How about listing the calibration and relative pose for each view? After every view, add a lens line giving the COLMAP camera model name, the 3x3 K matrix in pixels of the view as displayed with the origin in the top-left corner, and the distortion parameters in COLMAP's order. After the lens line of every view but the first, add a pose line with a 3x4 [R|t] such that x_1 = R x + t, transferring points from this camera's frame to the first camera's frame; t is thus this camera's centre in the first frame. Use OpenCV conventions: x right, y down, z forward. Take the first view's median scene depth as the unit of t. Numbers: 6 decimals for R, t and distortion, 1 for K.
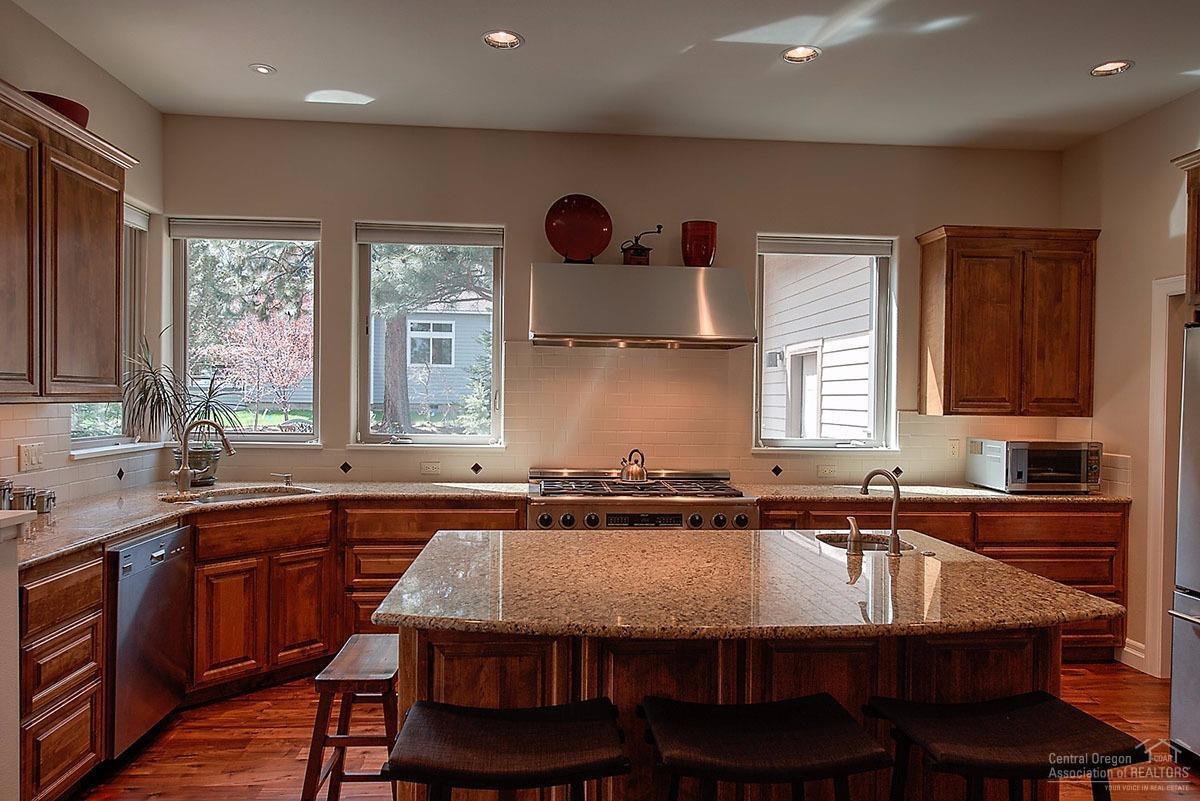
lens RADIAL K [[793.9, 0, 597.7], [0, 793.9, 401.5], [0, 0, 1]] dist [0.004044, 0.002161]
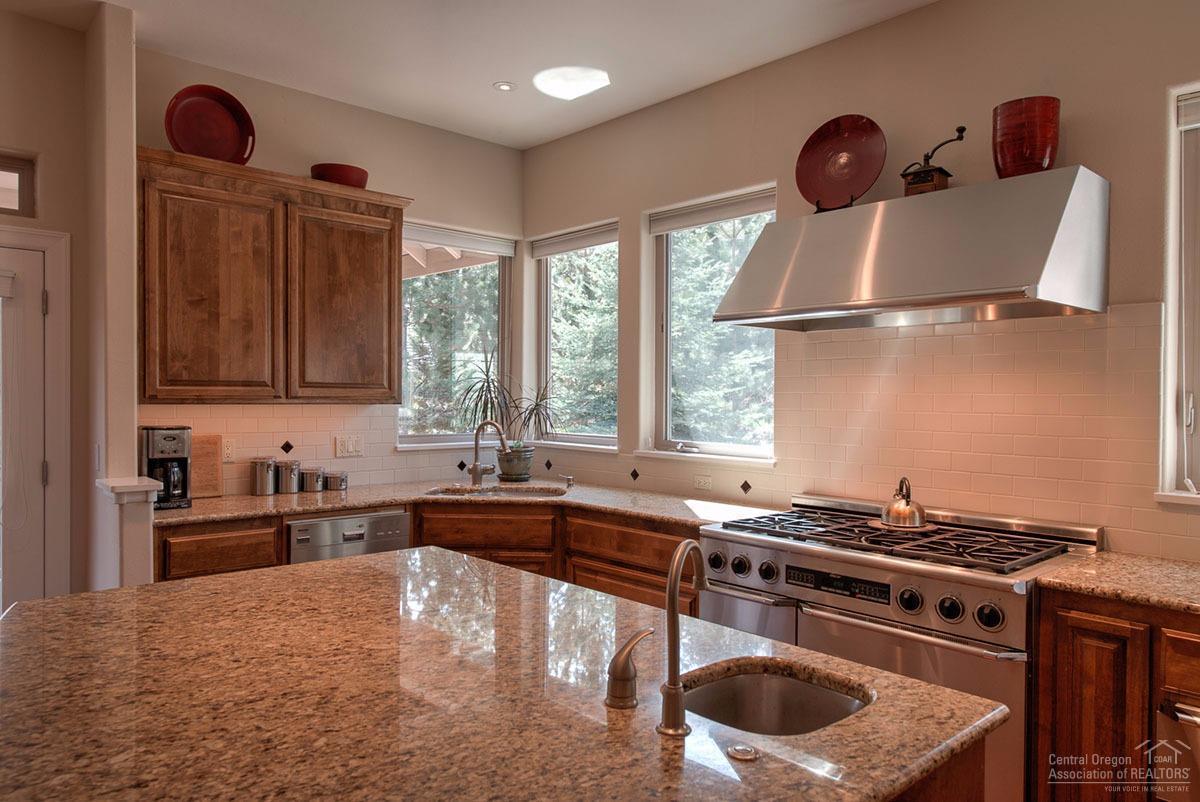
lens RADIAL K [[793.9, 0, 597.7], [0, 793.9, 402.0], [0, 0, 1]] dist [0.004044, 0.002161]
pose [[0.613733, -0.002367, -0.789510, 0.408116], [-0.005142, 0.999962, -0.006995, 0.003608], [0.789497, 0.008352, 0.613698, 0.390446]]
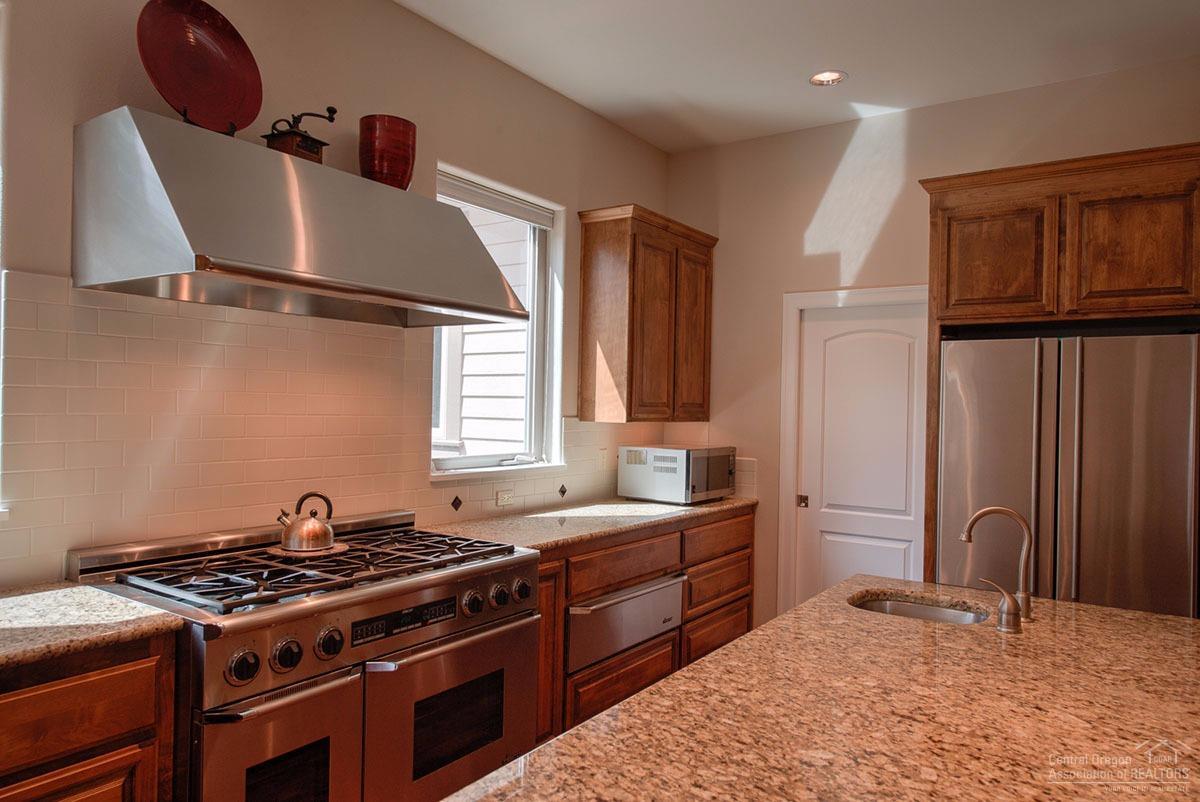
lens RADIAL K [[793.9, 0, 597.7], [0, 793.9, 402.0], [0, 0, 1]] dist [0.004044, 0.002161]
pose [[0.626616, 0.003480, 0.779320, -0.261904], [-0.007277, 0.999973, 0.001386, -0.005902], [-0.779294, -0.006539, 0.626625, 0.483633]]
